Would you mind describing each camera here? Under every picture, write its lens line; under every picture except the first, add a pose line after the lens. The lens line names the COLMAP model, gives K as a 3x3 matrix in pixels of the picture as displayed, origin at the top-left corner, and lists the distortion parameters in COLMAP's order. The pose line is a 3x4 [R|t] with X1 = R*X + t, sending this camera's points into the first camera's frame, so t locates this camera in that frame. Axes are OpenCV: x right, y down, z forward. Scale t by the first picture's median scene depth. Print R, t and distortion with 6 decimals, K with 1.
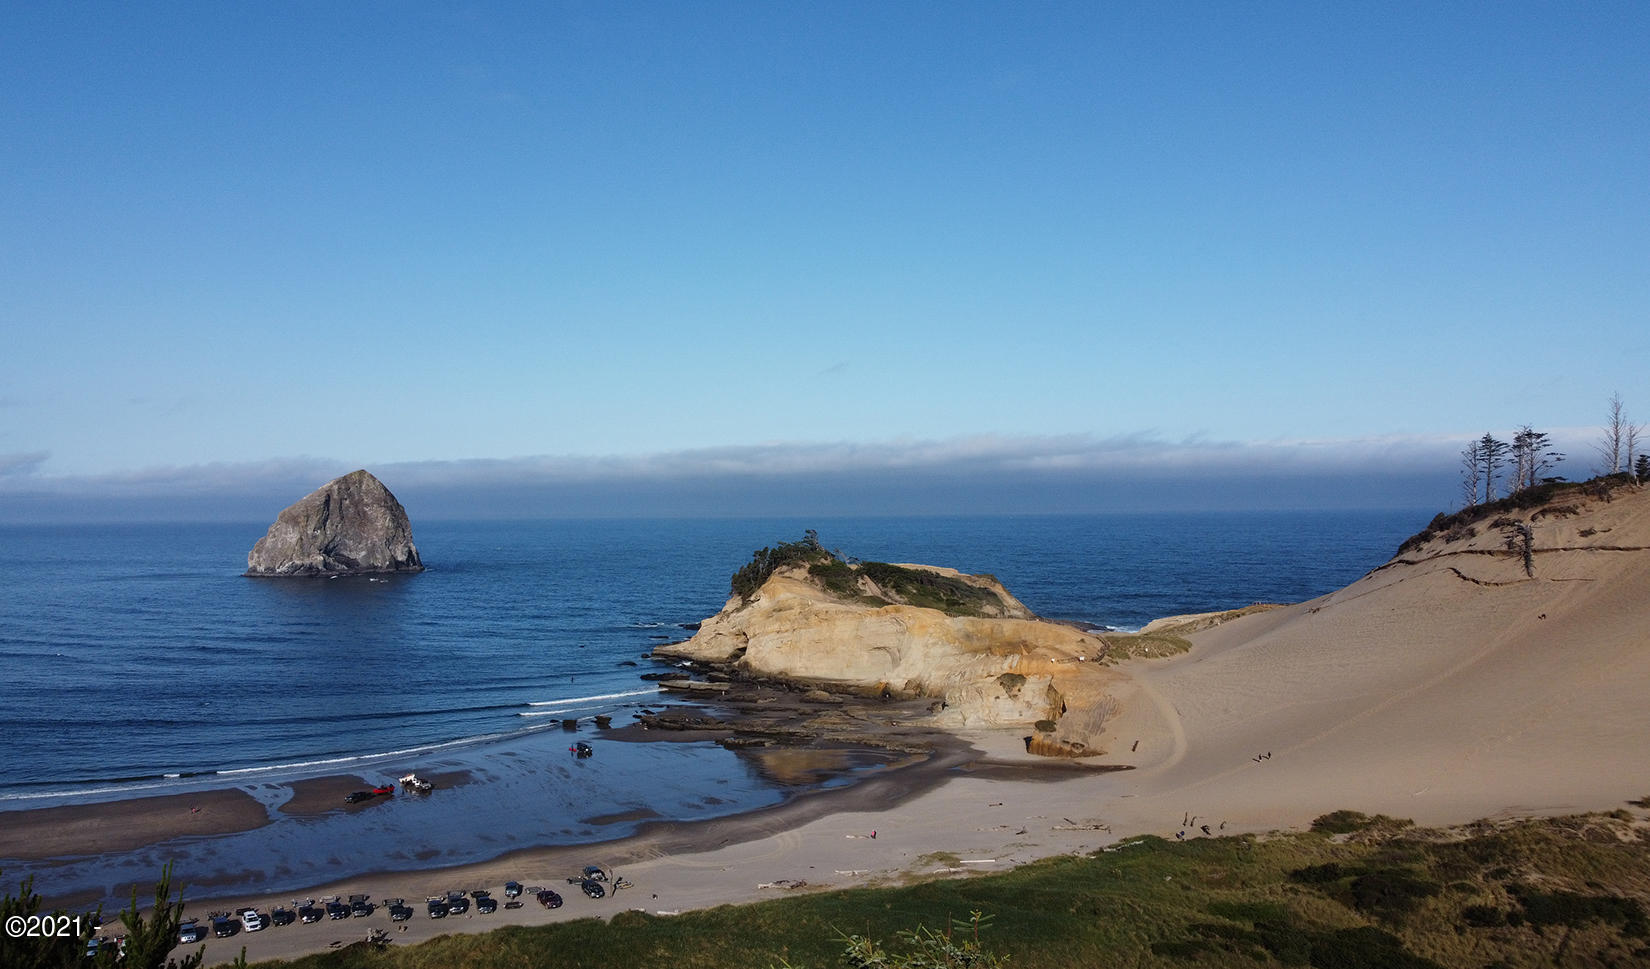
lens RADIAL K [[1228.5, 0, 792.2], [0, 1228.5, 503.7], [0, 0, 1]] dist [0.006584, -0.010283]
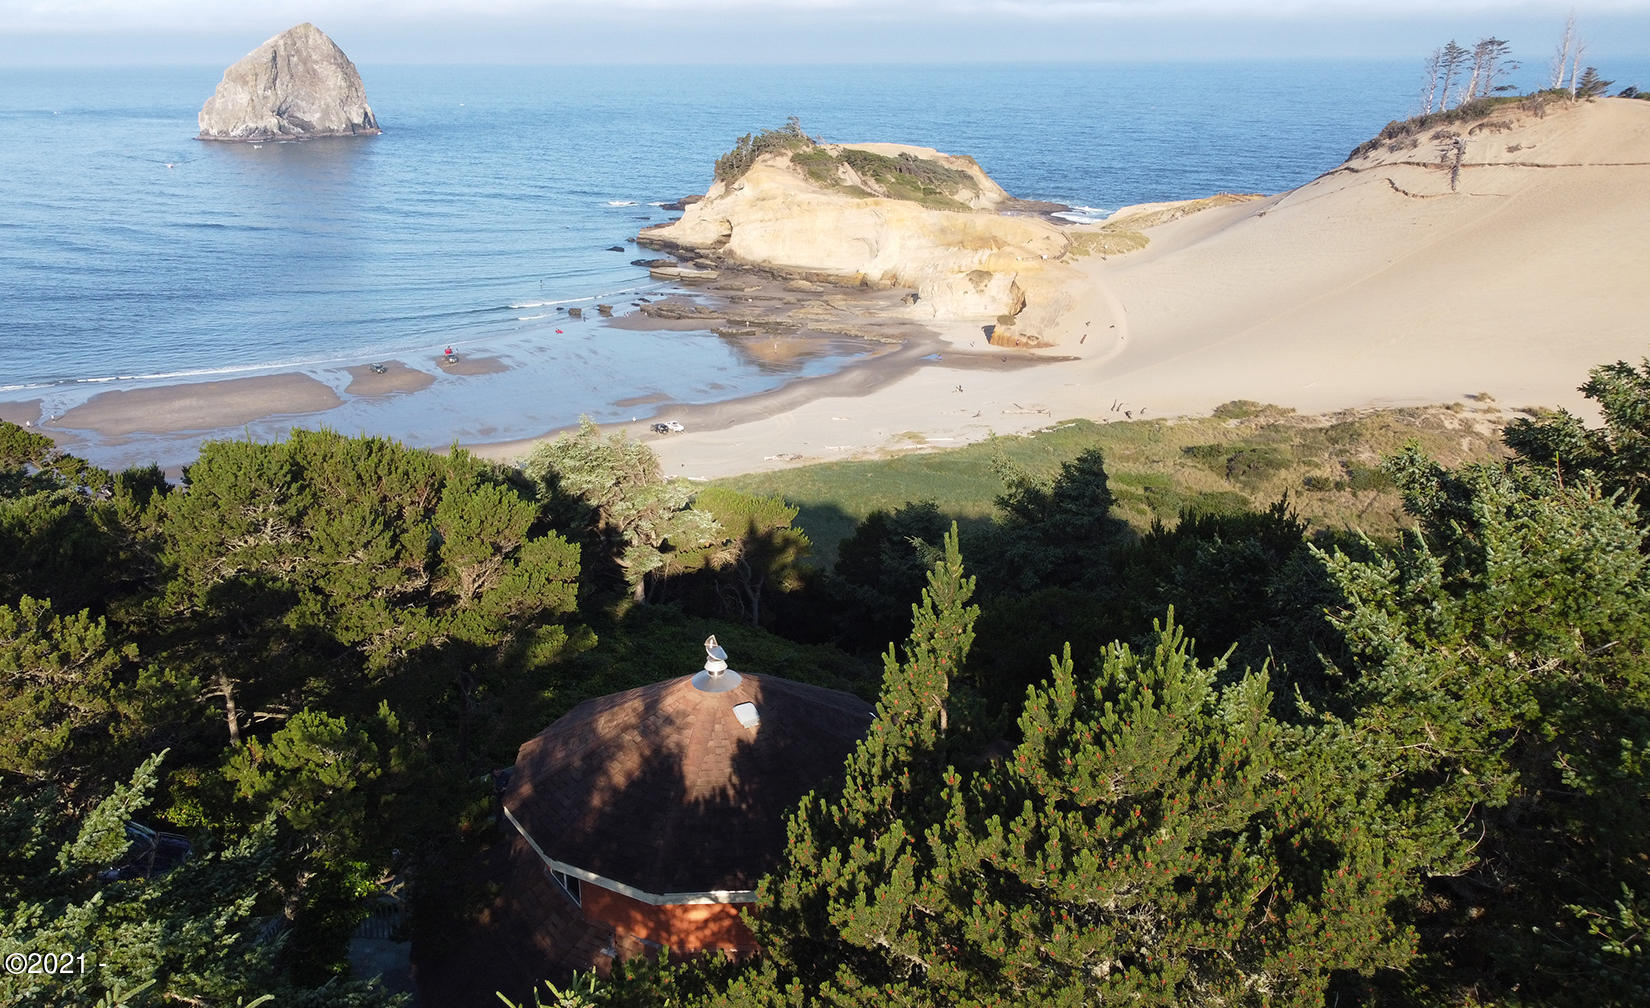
lens RADIAL K [[1227.6, 0, 824.2], [0, 1227.6, 504.4], [0, 0, 1]] dist [0.003310, 0.002176]
pose [[0.998753, 0.004102, 0.049756, -0.013812], [-0.020699, 0.940950, 0.337912, -0.033189], [-0.045432, -0.338521, 0.939862, -0.094021]]
